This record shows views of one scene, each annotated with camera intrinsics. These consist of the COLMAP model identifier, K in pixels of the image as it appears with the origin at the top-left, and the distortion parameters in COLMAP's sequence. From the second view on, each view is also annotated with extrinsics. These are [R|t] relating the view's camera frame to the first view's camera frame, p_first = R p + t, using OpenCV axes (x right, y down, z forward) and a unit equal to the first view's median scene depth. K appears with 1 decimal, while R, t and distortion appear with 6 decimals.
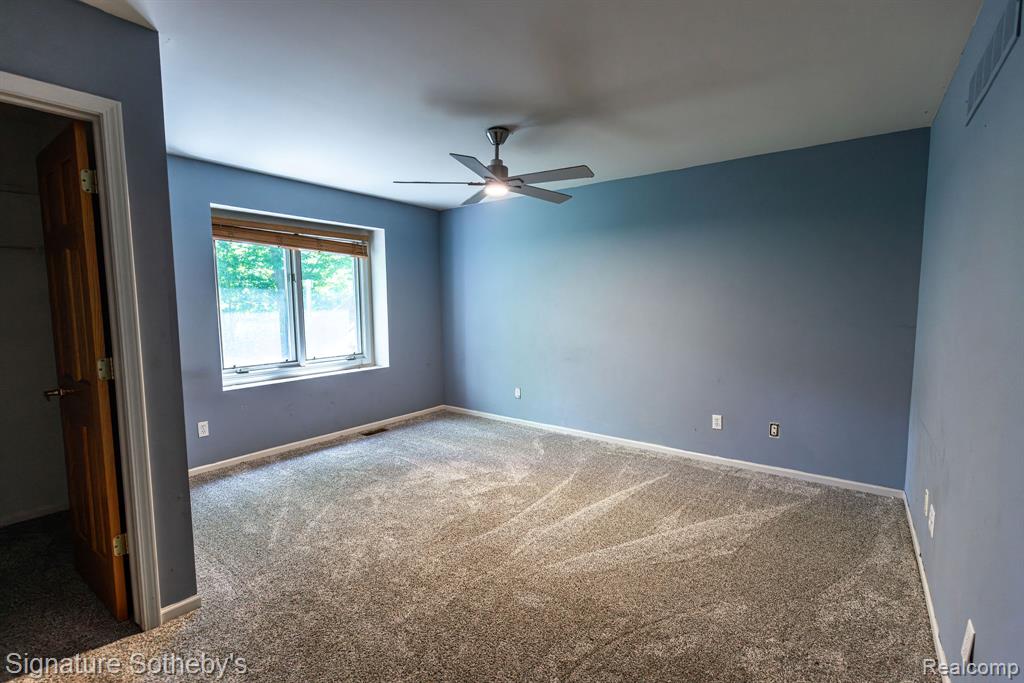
lens RADIAL K [[470.6, 0, 518.9], [0, 470.6, 341.6], [0, 0, 1]] dist [0.007797, -0.000144]
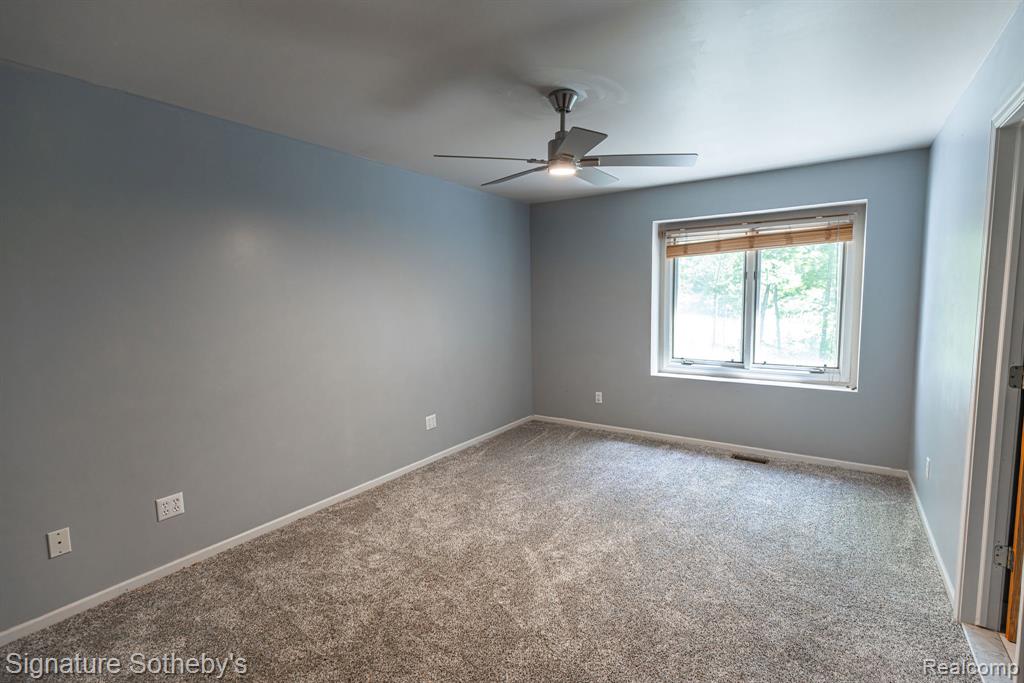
lens RADIAL K [[470.6, 0, 518.9], [0, 470.6, 341.6], [0, 0, 1]] dist [0.007797, -0.000144]
pose [[0.038410, 0.104399, -0.993793, 0.460439], [-0.069278, 0.992413, 0.101577, -0.067026], [0.996858, 0.064947, 0.045351, 0.508709]]
